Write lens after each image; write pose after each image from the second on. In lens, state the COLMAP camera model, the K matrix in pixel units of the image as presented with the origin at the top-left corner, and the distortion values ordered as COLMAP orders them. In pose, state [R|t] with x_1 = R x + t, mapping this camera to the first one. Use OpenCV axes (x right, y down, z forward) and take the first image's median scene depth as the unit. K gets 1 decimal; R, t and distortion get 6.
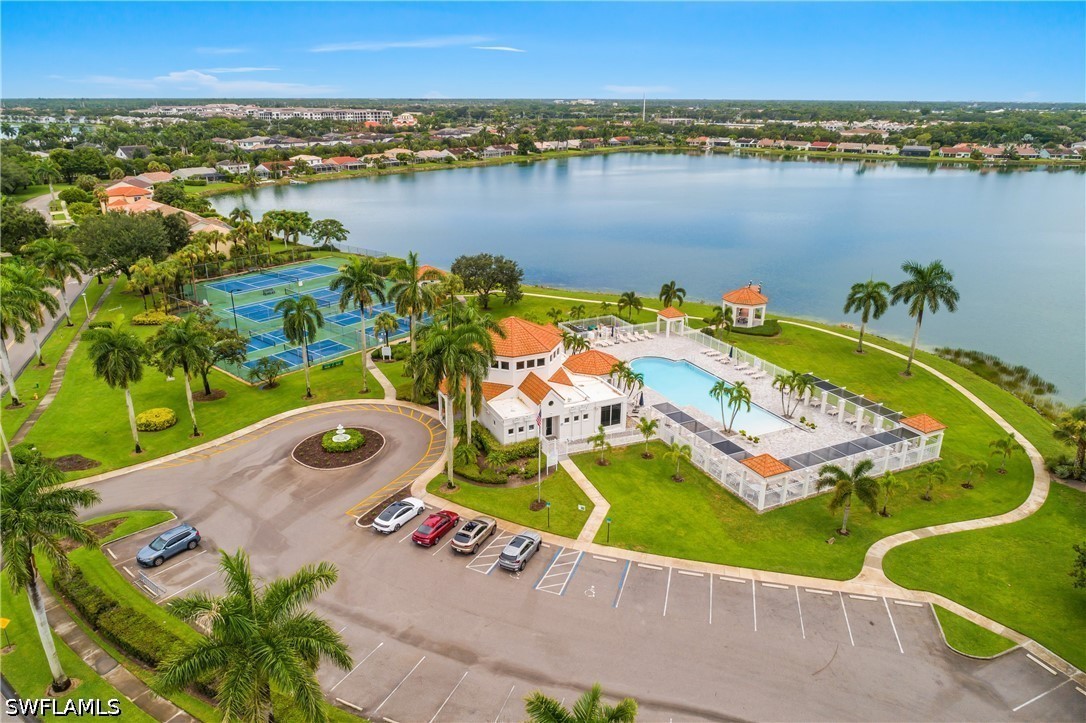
lens RADIAL K [[726.9, 0, 543.0], [0, 726.9, 361.5], [0, 0, 1]] dist [-0.009868, 0.004268]
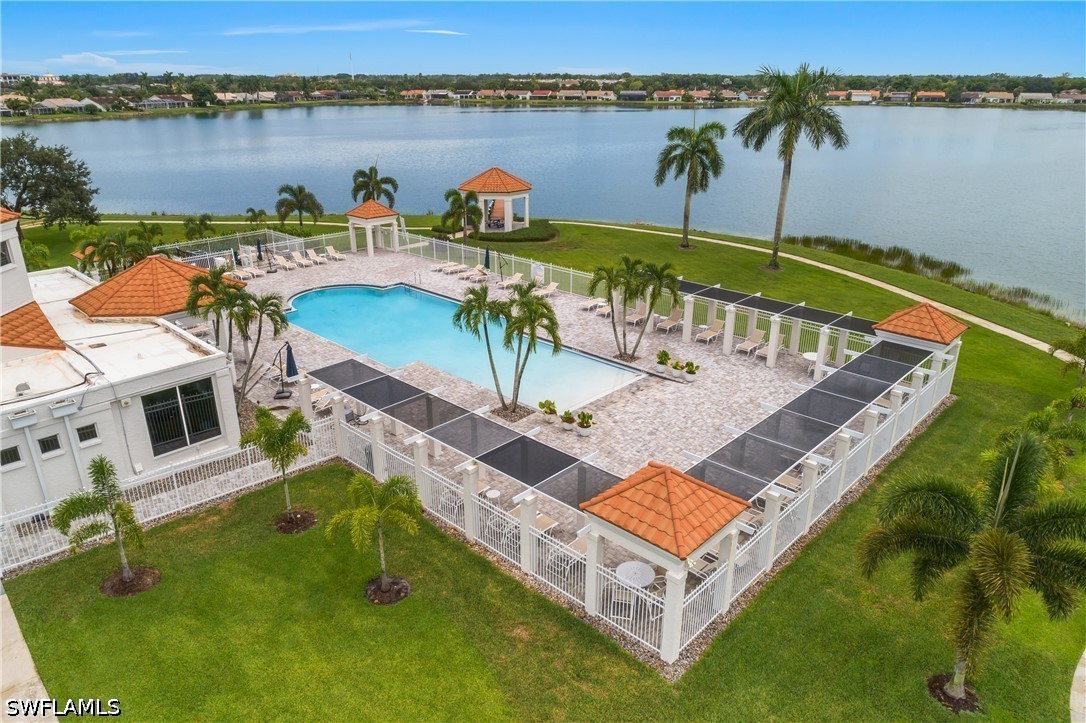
lens RADIAL K [[728.2, 0, 543.0], [0, 728.2, 361.5], [0, 0, 1]] dist [-0.004797, 0.001975]
pose [[0.934611, -0.134419, 0.329293, 0.103782], [0.126400, 0.990924, 0.045747, 0.039331], [-0.332453, -0.001133, 0.943119, 0.449192]]
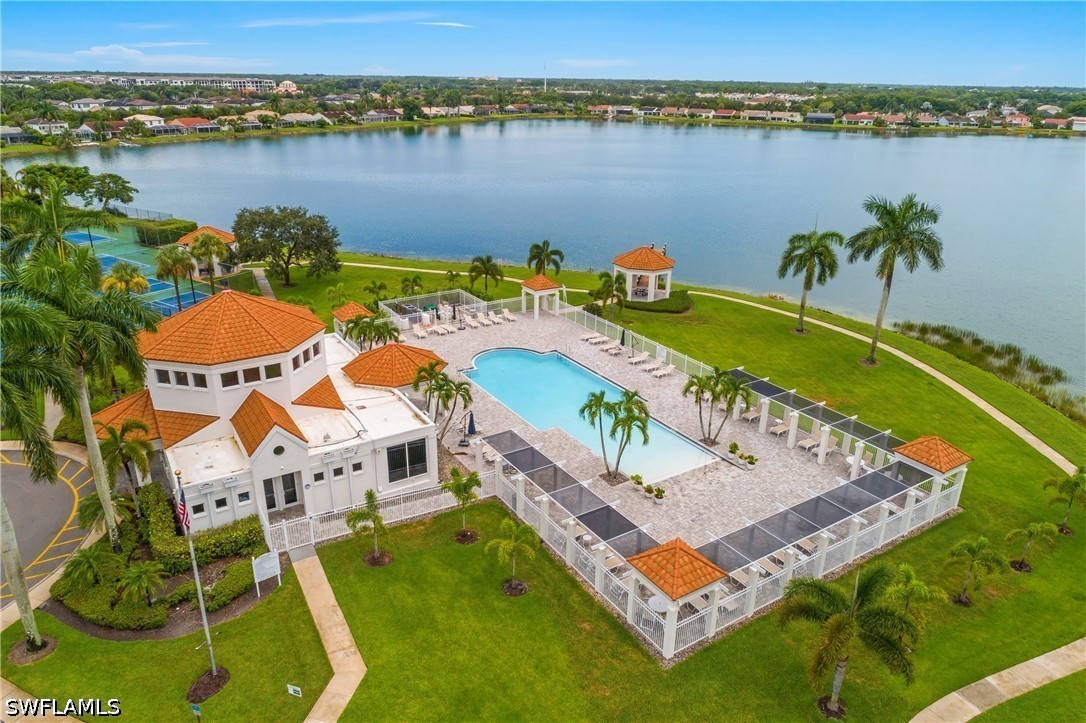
lens RADIAL K [[726.9, 0, 543.0], [0, 726.9, 361.5], [0, 0, 1]] dist [-0.009868, 0.004268]
pose [[0.992661, -0.034486, 0.115912, 0.098248], [0.031589, 0.999143, 0.026738, -0.010504], [-0.116735, -0.022880, 0.992900, 0.311842]]
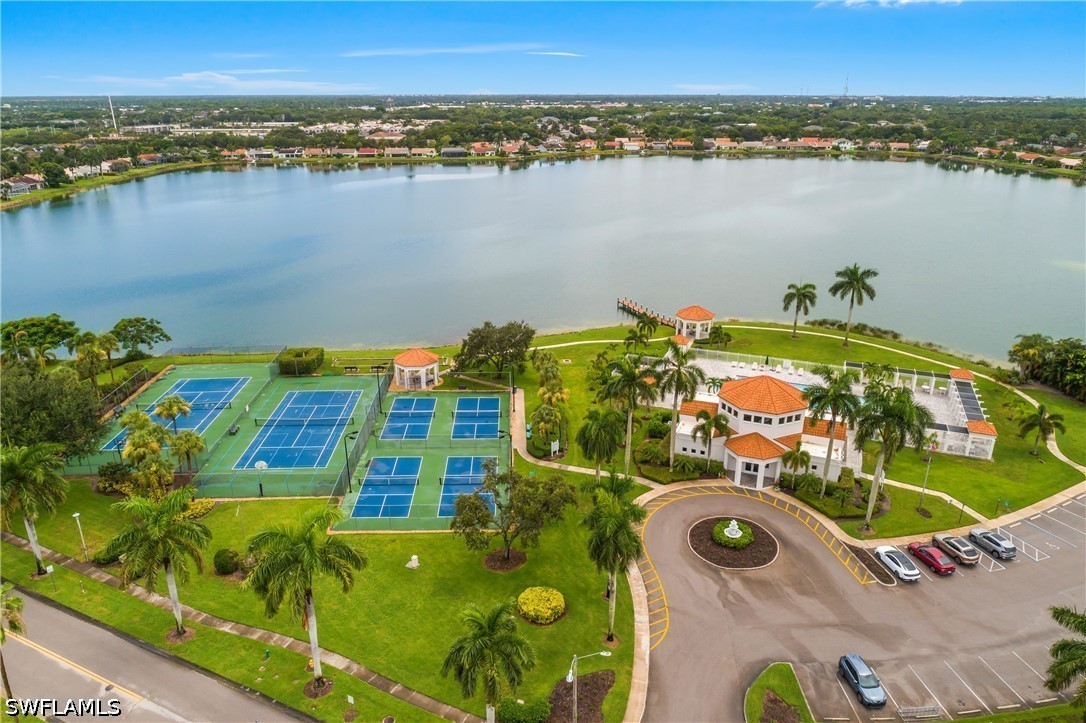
lens RADIAL K [[726.9, 0, 543.0], [0, 726.9, 361.5], [0, 0, 1]] dist [-0.009868, 0.004268]
pose [[0.744695, -0.238843, 0.623204, -0.733897], [0.234704, 0.967848, 0.090469, -0.194900], [-0.624775, 0.078897, 0.776809, 0.254159]]
